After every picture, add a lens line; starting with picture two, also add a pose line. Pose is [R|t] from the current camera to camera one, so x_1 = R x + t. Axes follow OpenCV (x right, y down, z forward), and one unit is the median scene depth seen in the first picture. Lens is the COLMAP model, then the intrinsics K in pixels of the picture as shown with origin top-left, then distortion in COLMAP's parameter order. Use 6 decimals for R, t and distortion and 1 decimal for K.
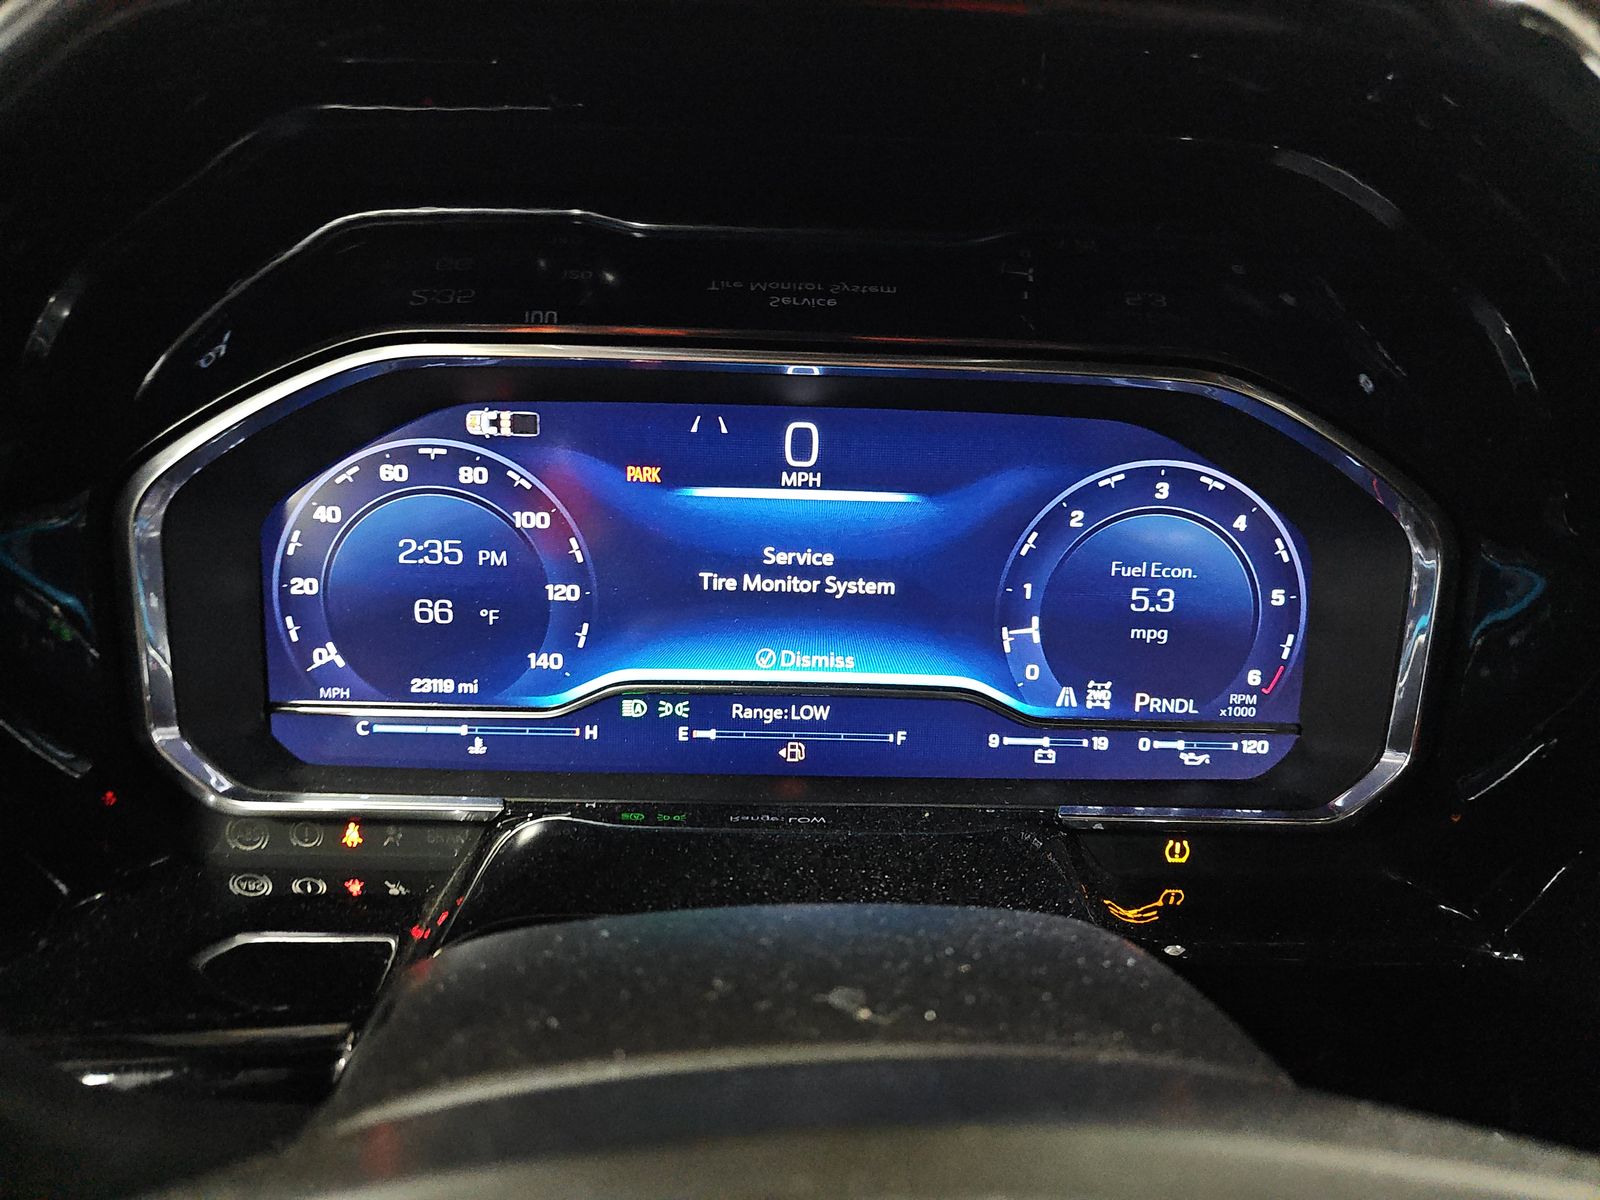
lens RADIAL K [[1076.7, 0, 801.7], [0, 1076.7, 594.1], [0, 0, 1]] dist [0.065423, -0.069618]
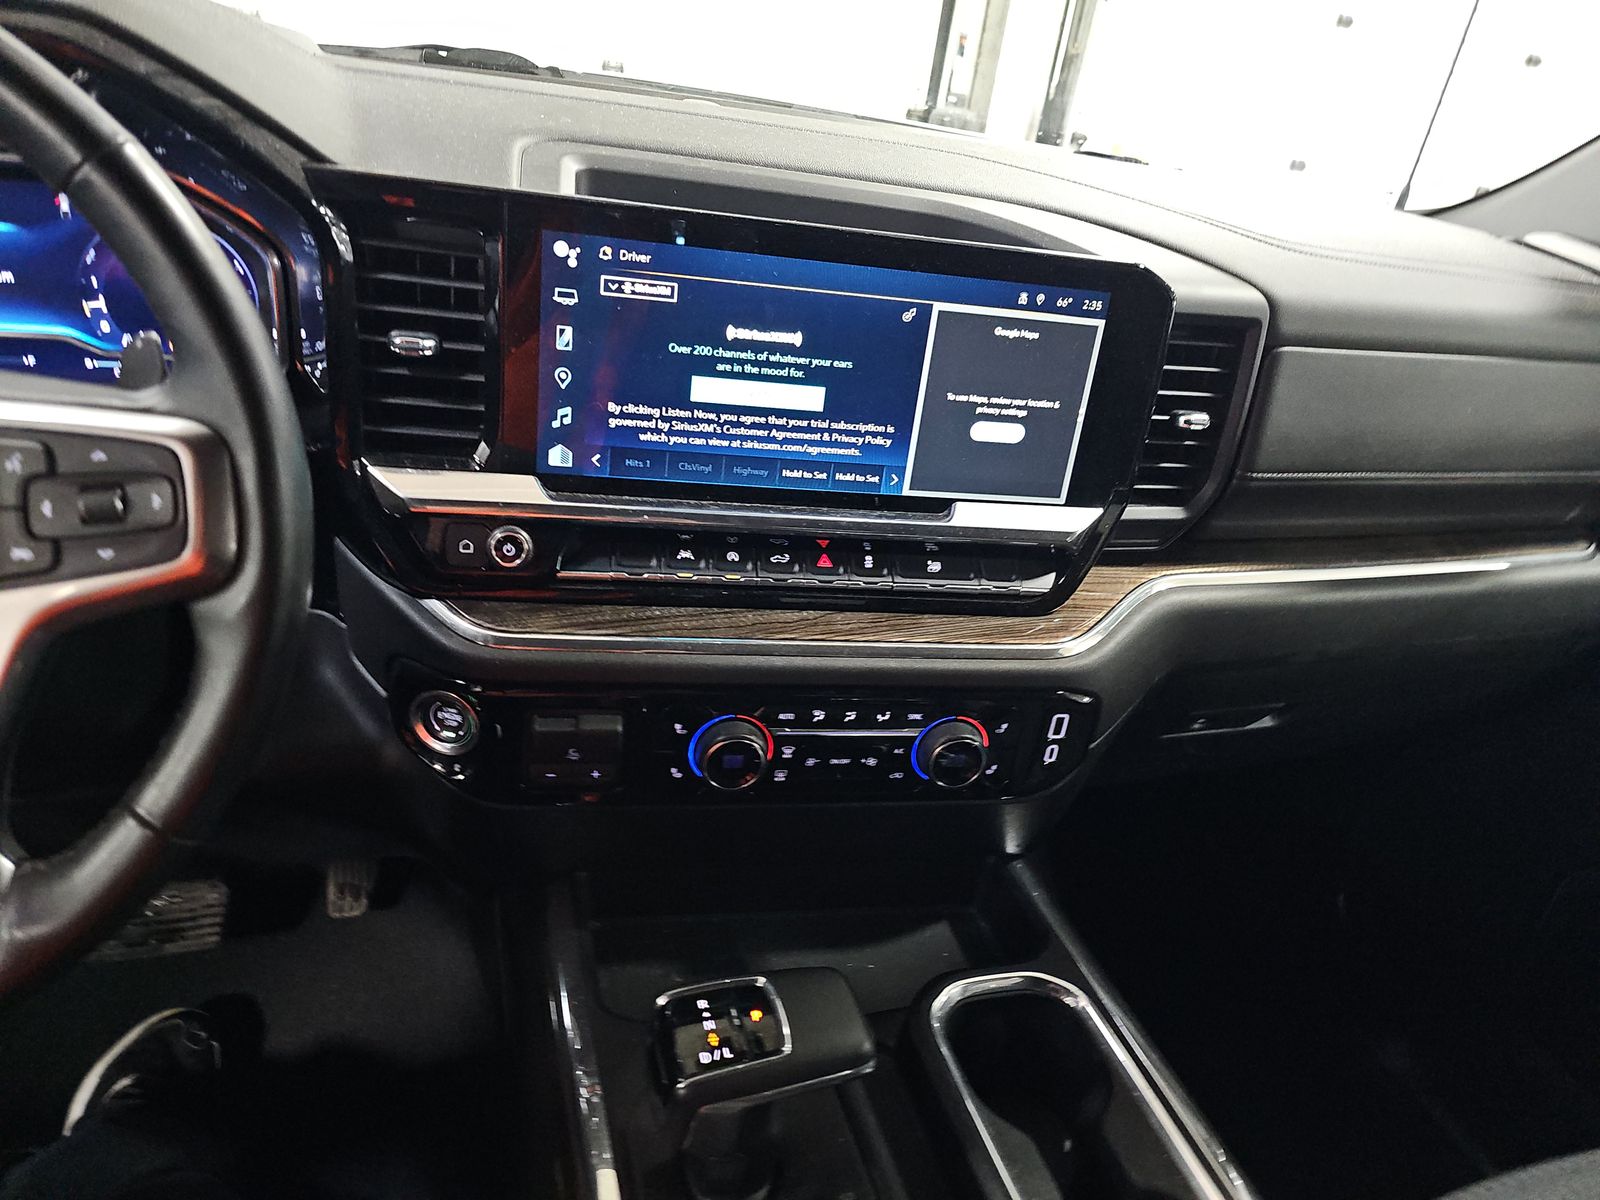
lens RADIAL K [[1069.2, 0, 800.0], [0, 1069.2, 600.0], [0, 0, 1]] dist [0.063146, -0.092992]
pose [[0.952397, -0.046941, 0.301223, 0.807029], [0.004701, 0.990218, 0.139449, 0.298335], [-0.304823, -0.131394, 0.943302, -1.280602]]
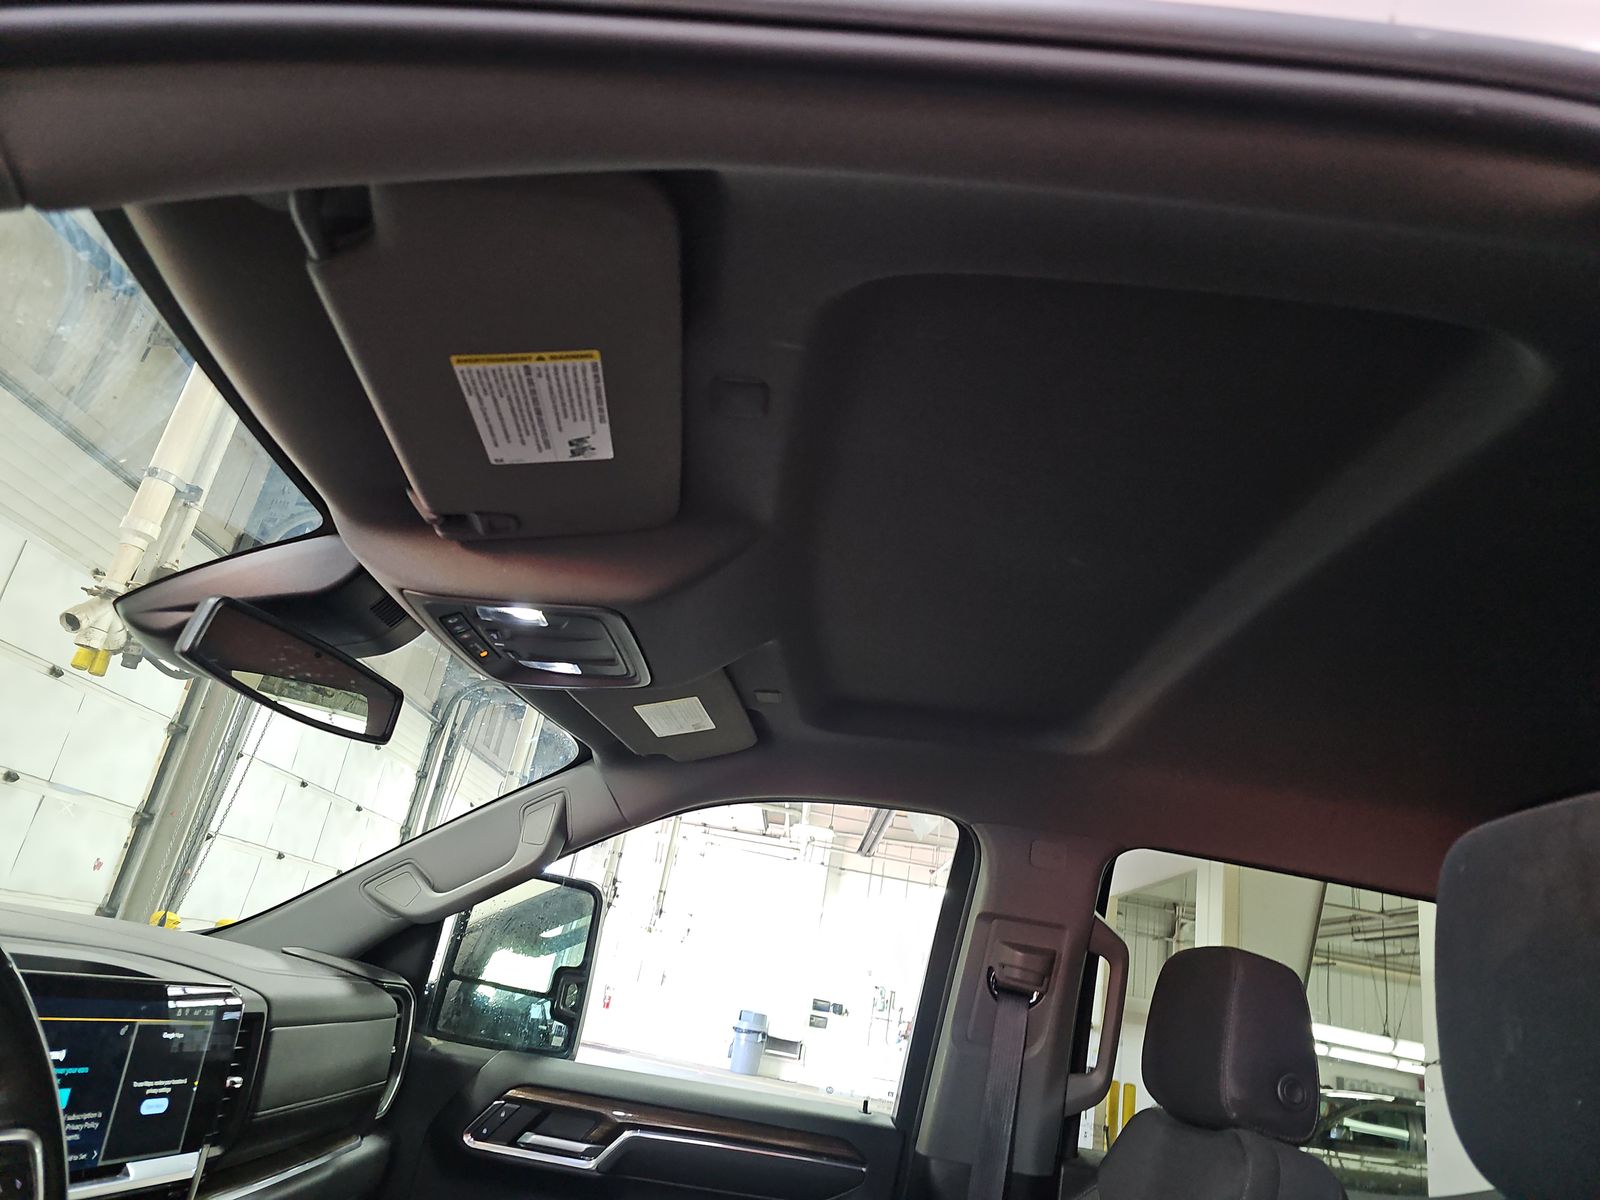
lens RADIAL K [[1076.7, 0, 801.7], [0, 1076.7, 594.1], [0, 0, 1]] dist [0.065423, -0.069618]
pose [[0.024916, 0.319471, 0.947269, -1.581006], [0.202369, 0.926333, -0.317733, 0.278585], [-0.978992, 0.199614, -0.041571, -1.355978]]
